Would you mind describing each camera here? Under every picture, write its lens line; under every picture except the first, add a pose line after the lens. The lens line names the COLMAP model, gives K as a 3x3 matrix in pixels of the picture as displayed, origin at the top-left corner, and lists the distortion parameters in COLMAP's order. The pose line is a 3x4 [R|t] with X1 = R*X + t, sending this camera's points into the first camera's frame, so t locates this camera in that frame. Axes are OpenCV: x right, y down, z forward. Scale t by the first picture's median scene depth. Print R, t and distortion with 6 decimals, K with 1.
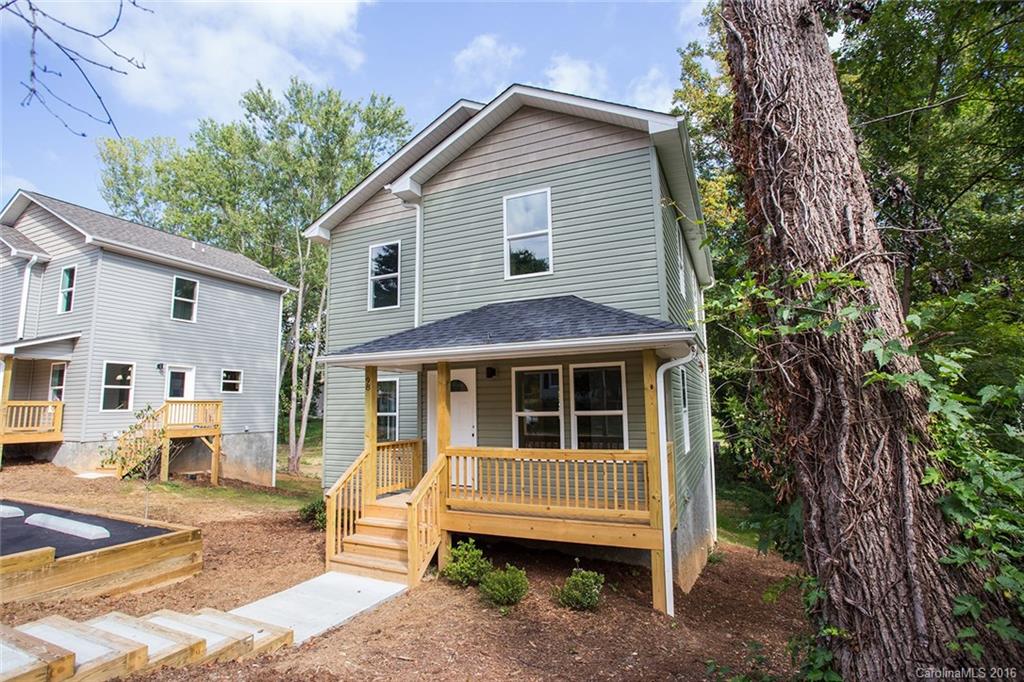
lens RADIAL K [[511.5, 0, 519.6], [0, 511.5, 339.7], [0, 0, 1]] dist [-0.037967, 0.006114]
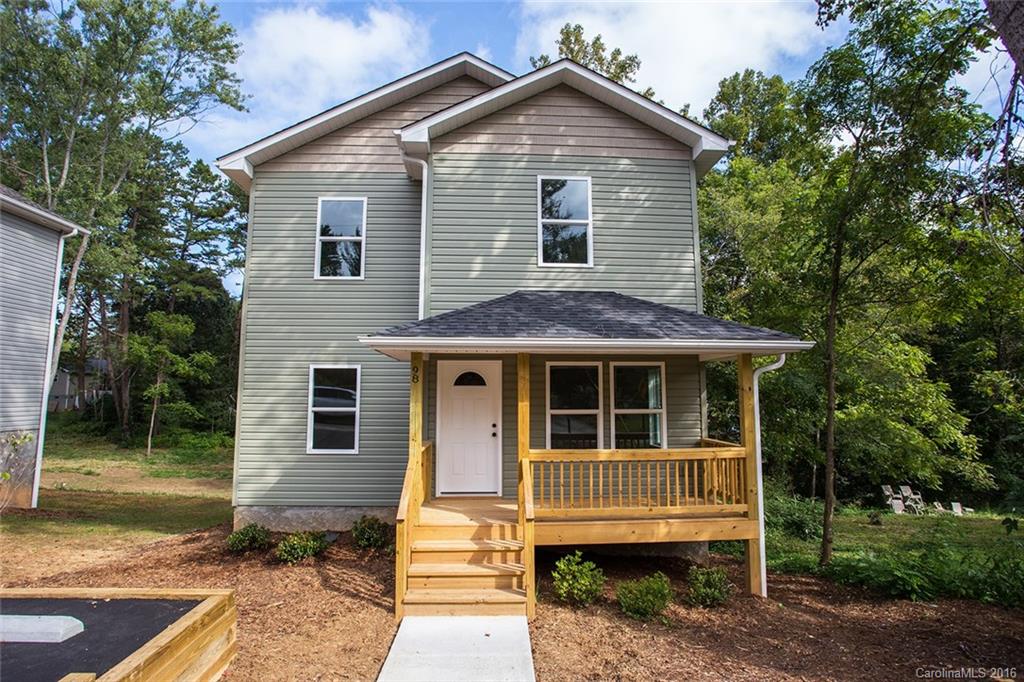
lens RADIAL K [[511.5, 0, 535.5], [0, 511.5, 341.0], [0, 0, 1]] dist [-0.037967, 0.006114]
pose [[0.880901, 0.066900, 0.468549, -0.489742], [-0.074508, 0.997218, -0.002305, 0.021232], [-0.467400, -0.032880, 0.883434, 0.200551]]
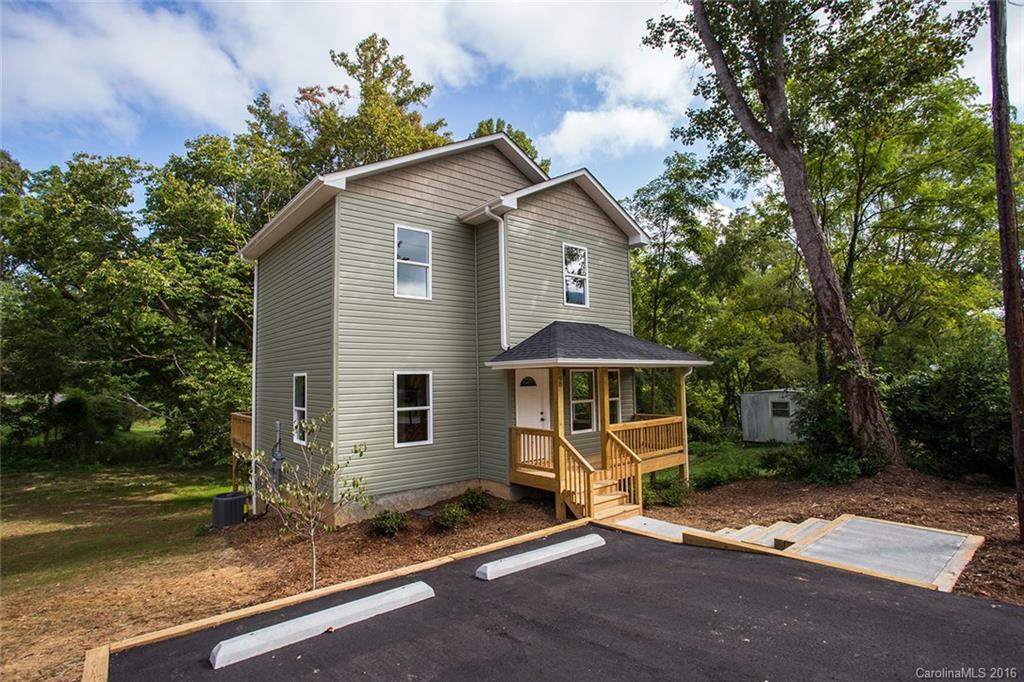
lens RADIAL K [[511.5, 0, 519.2], [0, 511.5, 342.0], [0, 0, 1]] dist [-0.037967, 0.006114]
pose [[0.403350, 0.070858, 0.912298, -1.408820], [-0.104512, 0.994040, -0.030999, 0.039169], [-0.909058, -0.082843, 0.408352, 0.581978]]
